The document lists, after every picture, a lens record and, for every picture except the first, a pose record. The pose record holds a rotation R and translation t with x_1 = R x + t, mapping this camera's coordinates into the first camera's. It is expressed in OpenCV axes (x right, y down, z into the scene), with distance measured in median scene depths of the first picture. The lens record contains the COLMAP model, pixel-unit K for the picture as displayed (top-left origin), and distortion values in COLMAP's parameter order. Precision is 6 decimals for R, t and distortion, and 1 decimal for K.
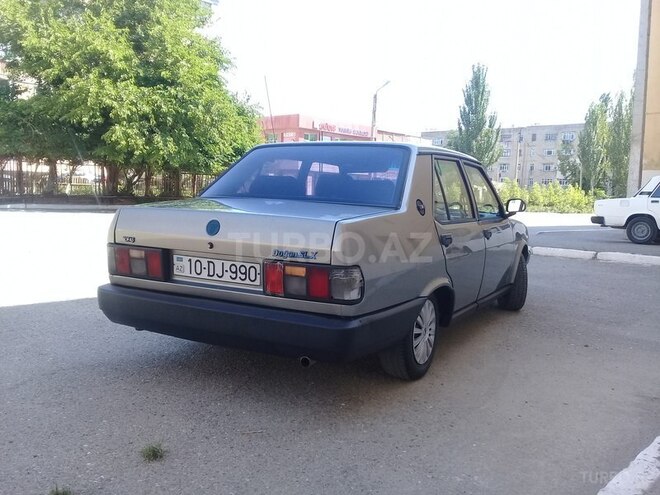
lens RADIAL K [[594.0, 0, 330.9], [0, 594.0, 244.3], [0, 0, 1]] dist [0.059669, -0.023878]
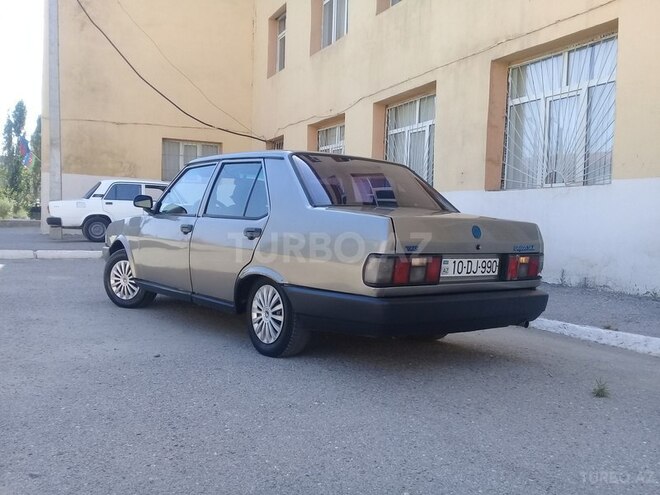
lens RADIAL K [[594.0, 0, 331.7], [0, 594.0, 249.3], [0, 0, 1]] dist [0.059669, -0.023878]
pose [[0.411982, -0.065295, 0.908850, -1.363990], [0.056124, 0.997354, 0.046213, -0.063163], [-0.909462, 0.031969, 0.414556, 0.741242]]
